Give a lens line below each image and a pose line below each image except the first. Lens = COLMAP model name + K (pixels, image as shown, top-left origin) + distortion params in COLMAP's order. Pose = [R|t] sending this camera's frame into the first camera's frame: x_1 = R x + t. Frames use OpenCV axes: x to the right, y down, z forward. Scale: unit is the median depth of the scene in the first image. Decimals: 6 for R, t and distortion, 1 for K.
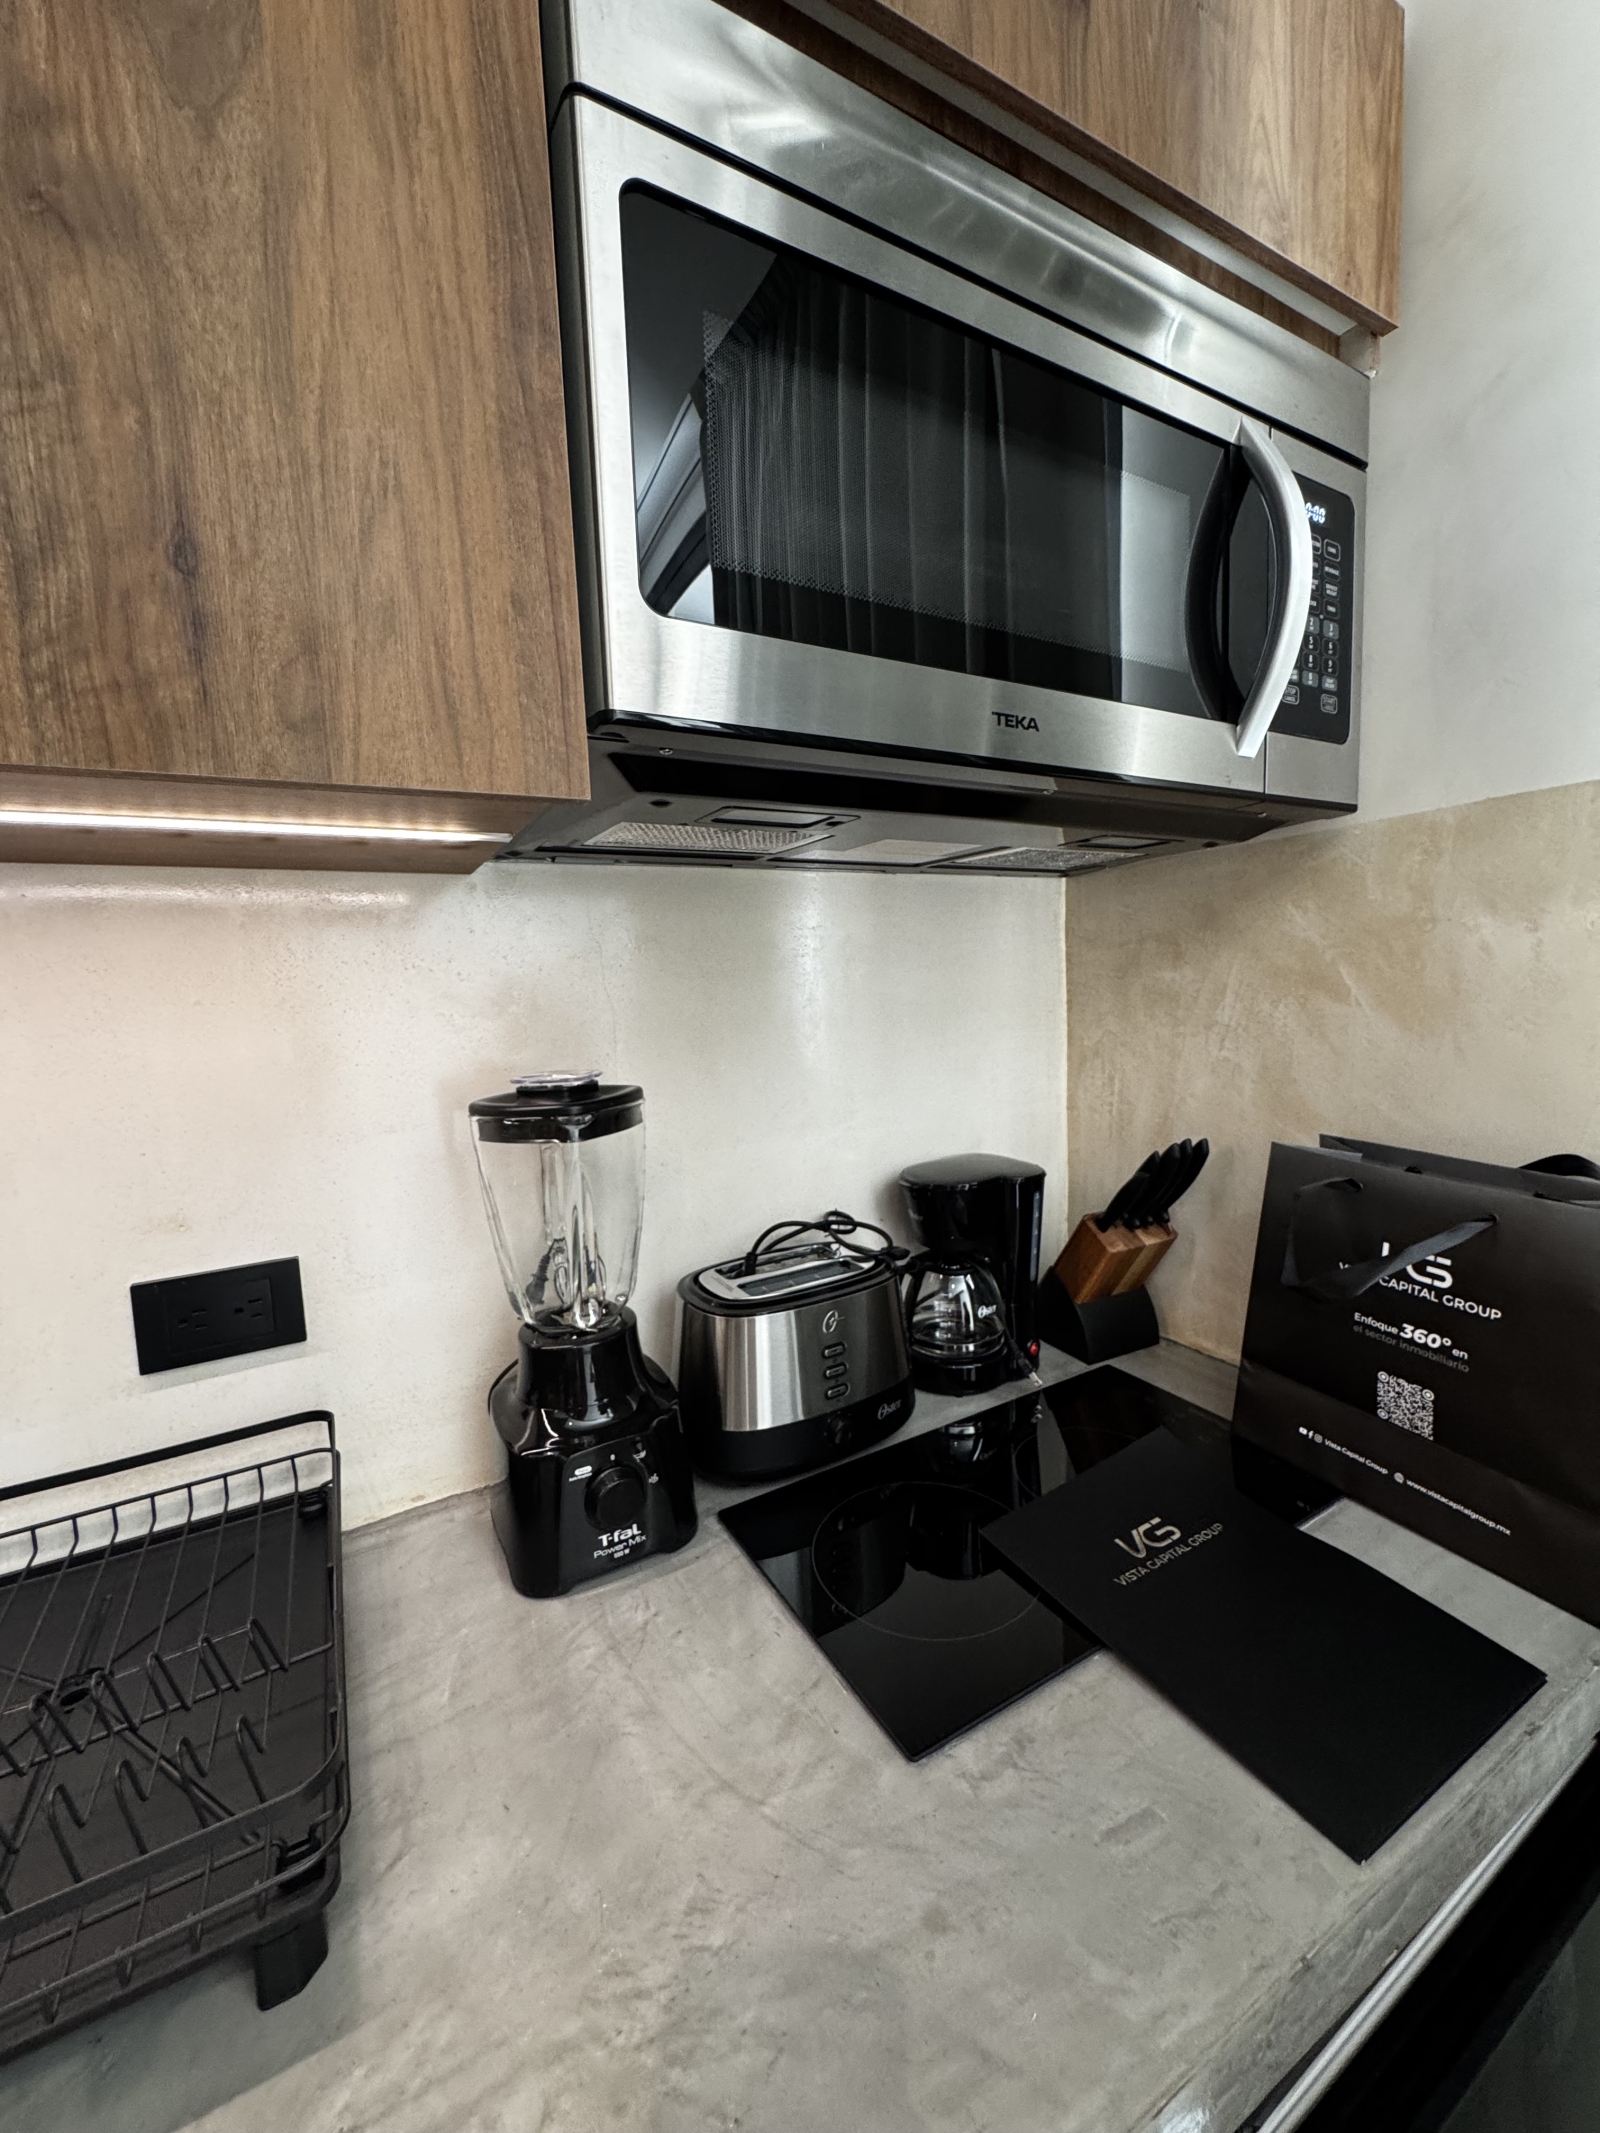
lens RADIAL K [[853.4, 0, 811.6], [0, 853.4, 1074.9], [0, 0, 1]] dist [-0.002145, 0.000085]
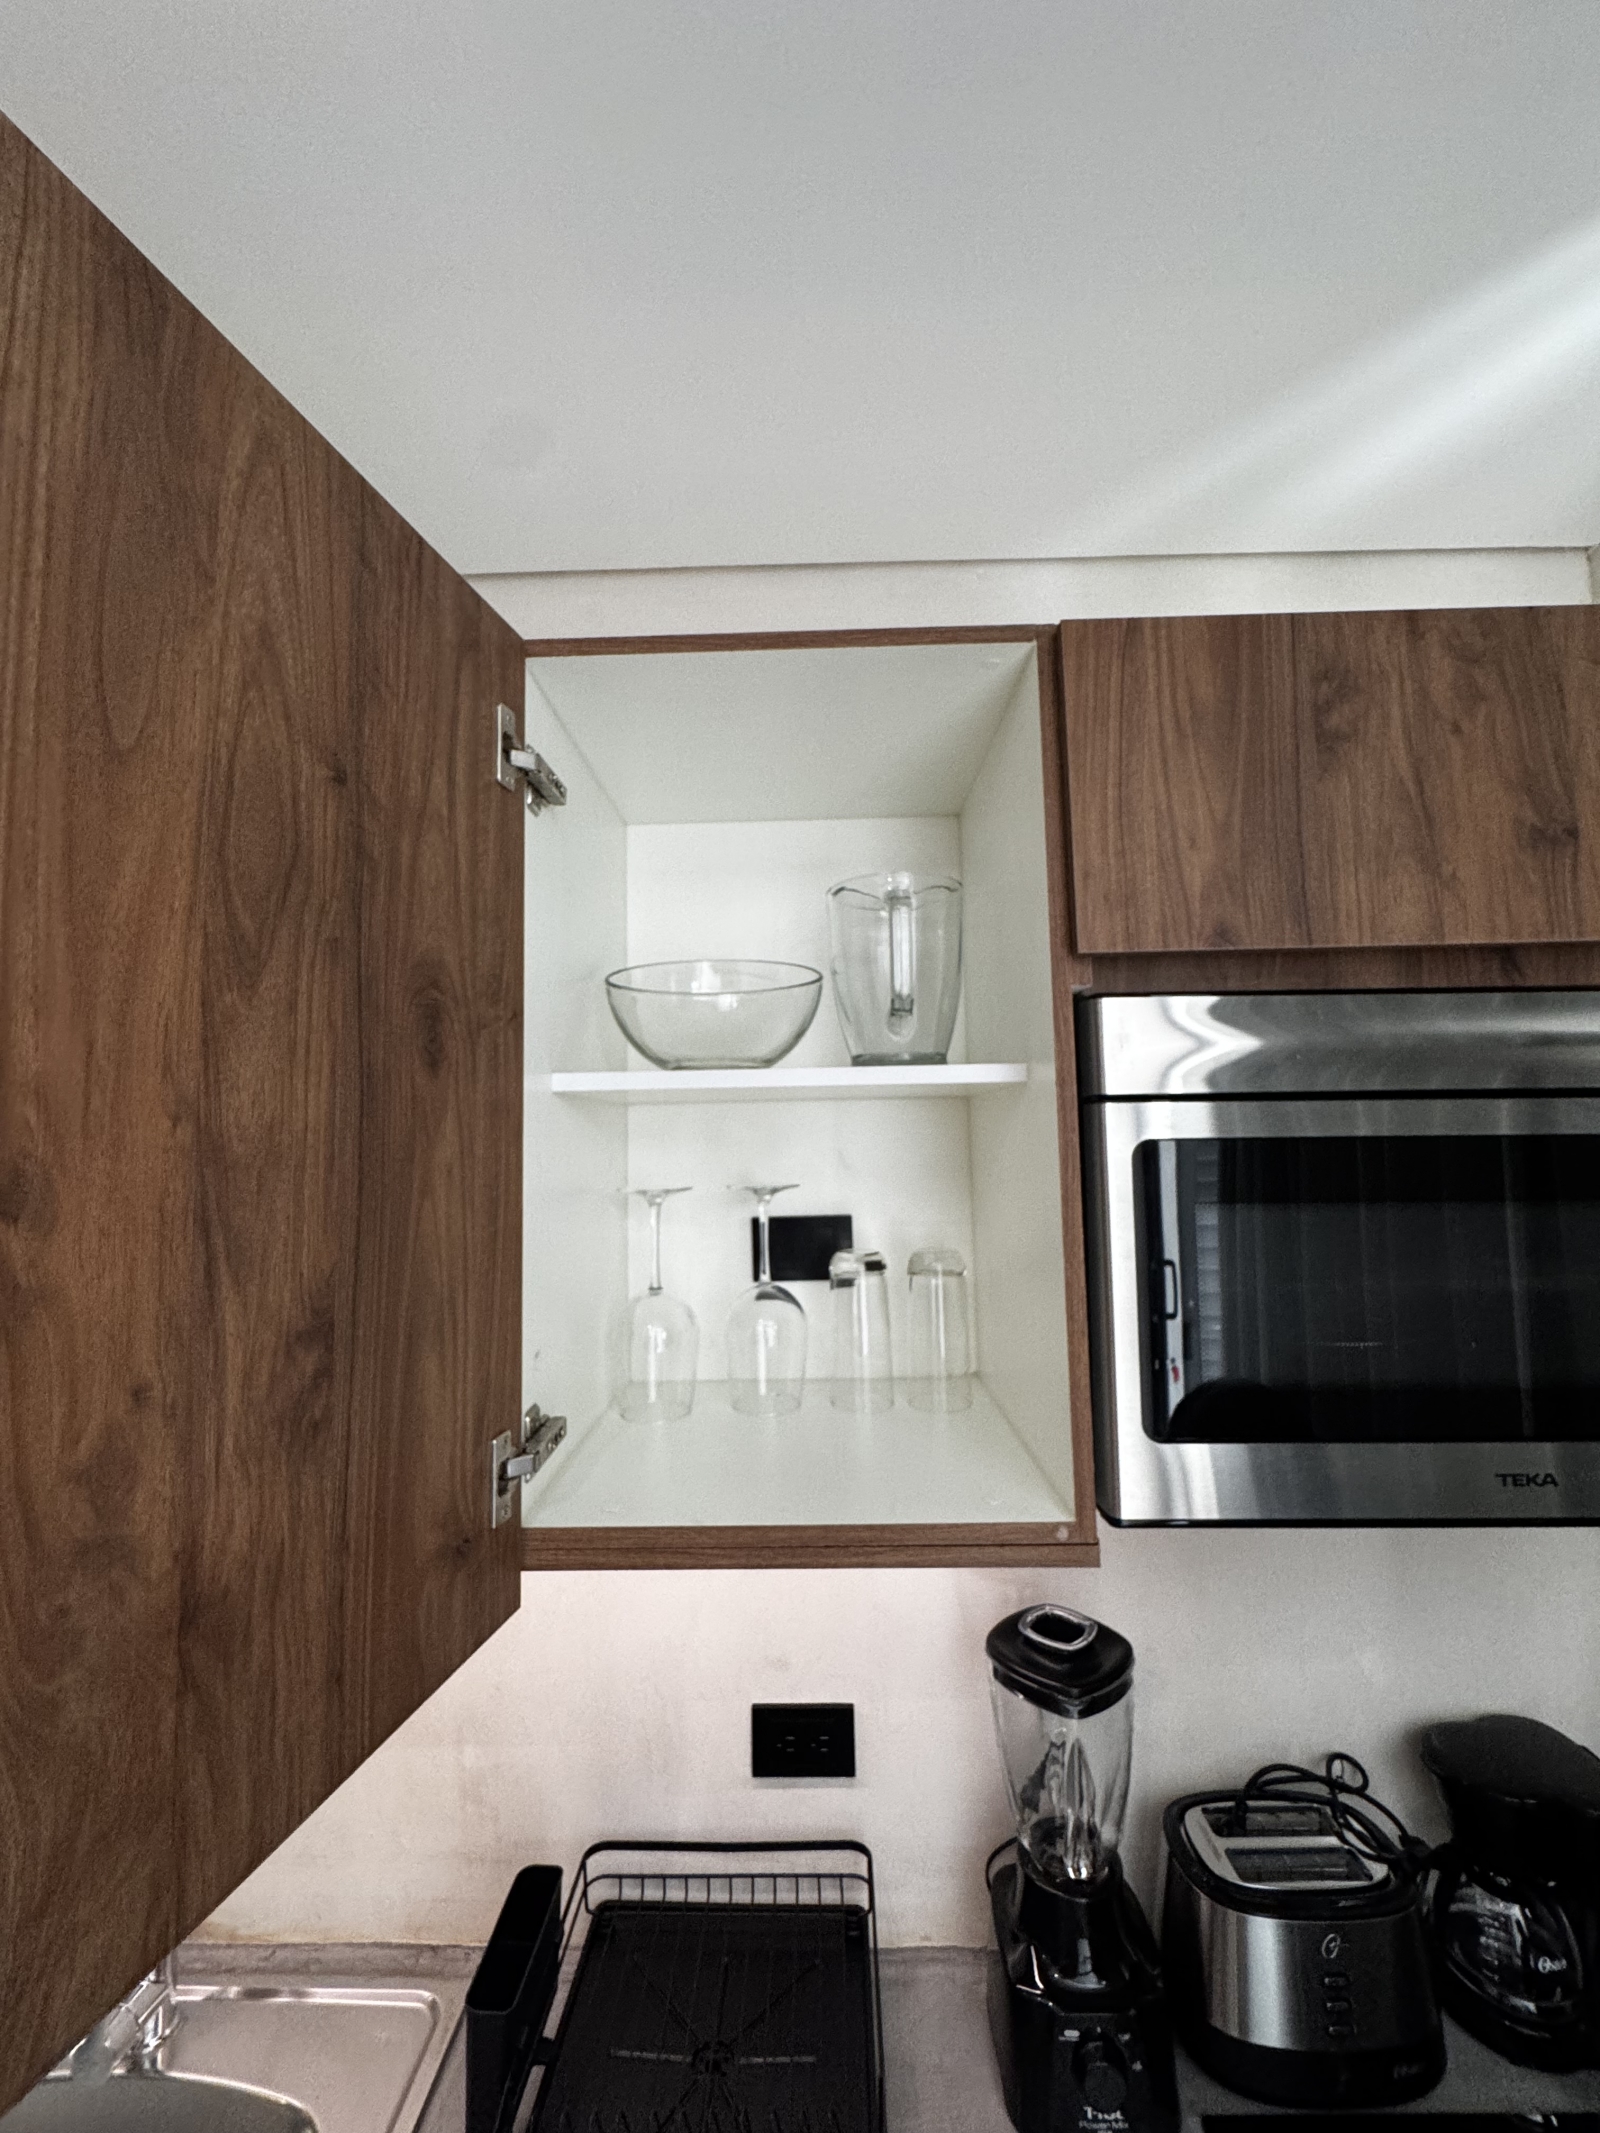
lens RADIAL K [[853.4, 0, 812.3], [0, 853.4, 1079.0], [0, 0, 1]] dist [-0.002145, 0.000085]
pose [[0.856378, -0.012445, -0.516199, 0.029980], [-0.072515, 0.986903, -0.144096, -0.516848], [0.511232, 0.160833, 0.844260, -0.285227]]
